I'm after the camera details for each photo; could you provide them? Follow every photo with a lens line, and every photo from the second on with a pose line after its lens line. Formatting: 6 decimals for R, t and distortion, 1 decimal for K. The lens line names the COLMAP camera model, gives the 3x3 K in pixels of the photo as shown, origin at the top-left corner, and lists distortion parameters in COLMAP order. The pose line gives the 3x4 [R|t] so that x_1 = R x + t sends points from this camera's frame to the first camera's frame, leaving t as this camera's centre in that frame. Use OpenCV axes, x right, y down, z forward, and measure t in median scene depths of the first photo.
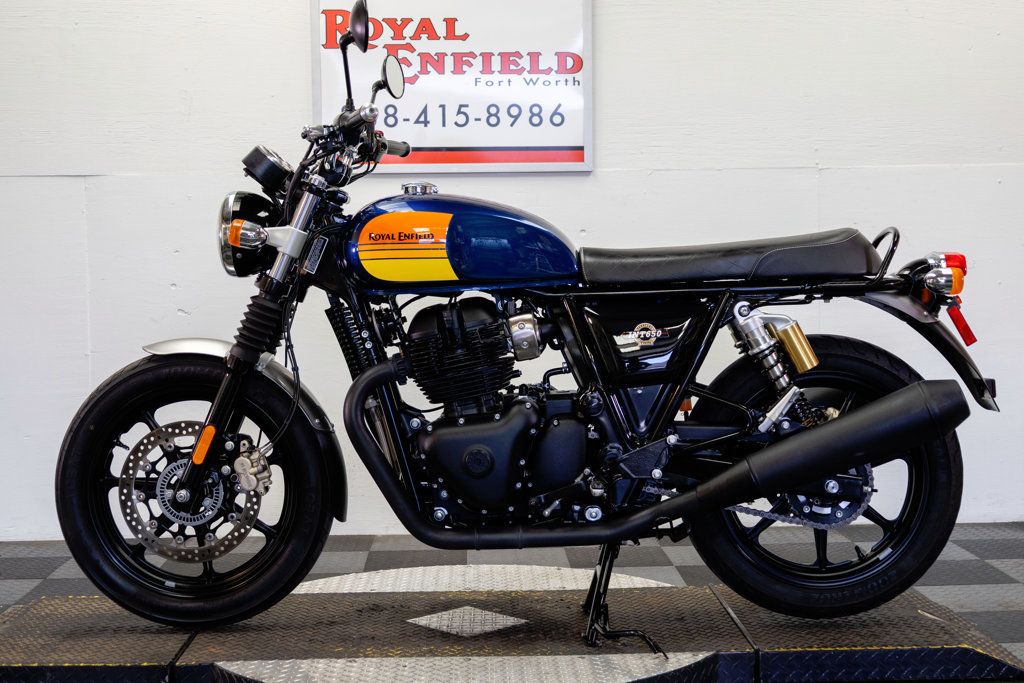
lens RADIAL K [[1504.1, 0, 512.5], [0, 1504.1, 336.1], [0, 0, 1]] dist [-0.000404, 0.000000]
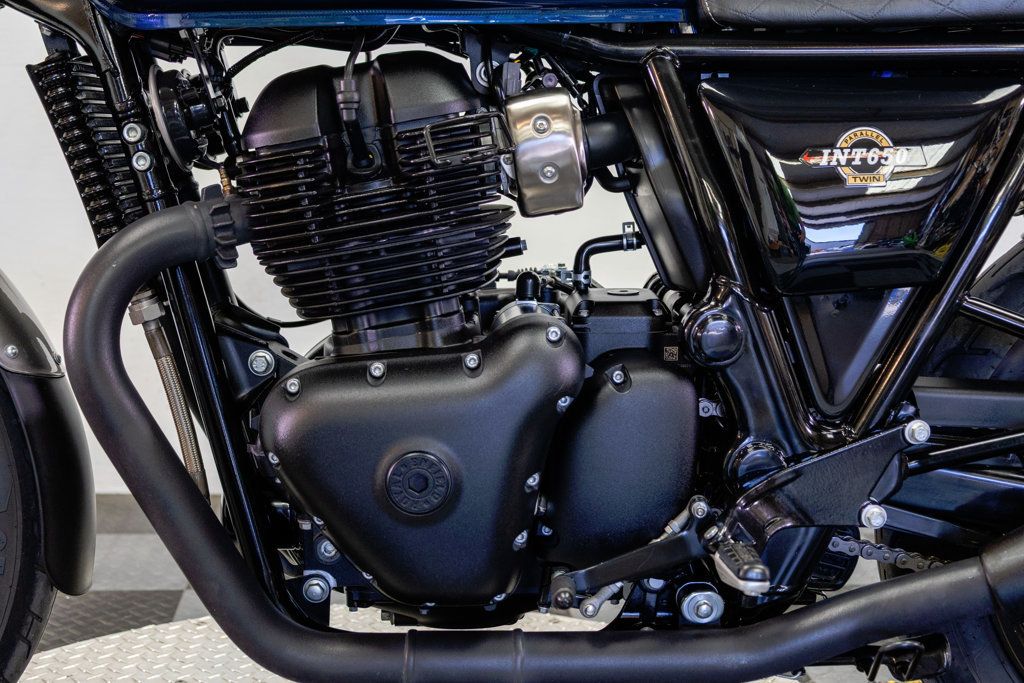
lens RADIAL K [[1504.1, 0, 522.4], [0, 1504.1, 332.9], [0, 0, 1]] dist [-0.000404, 0.000000]
pose [[0.996876, 0.027627, 0.073991, -0.025136], [-0.034624, 0.994873, 0.095018, 0.009606], [-0.070987, -0.097283, 0.992722, 0.605931]]
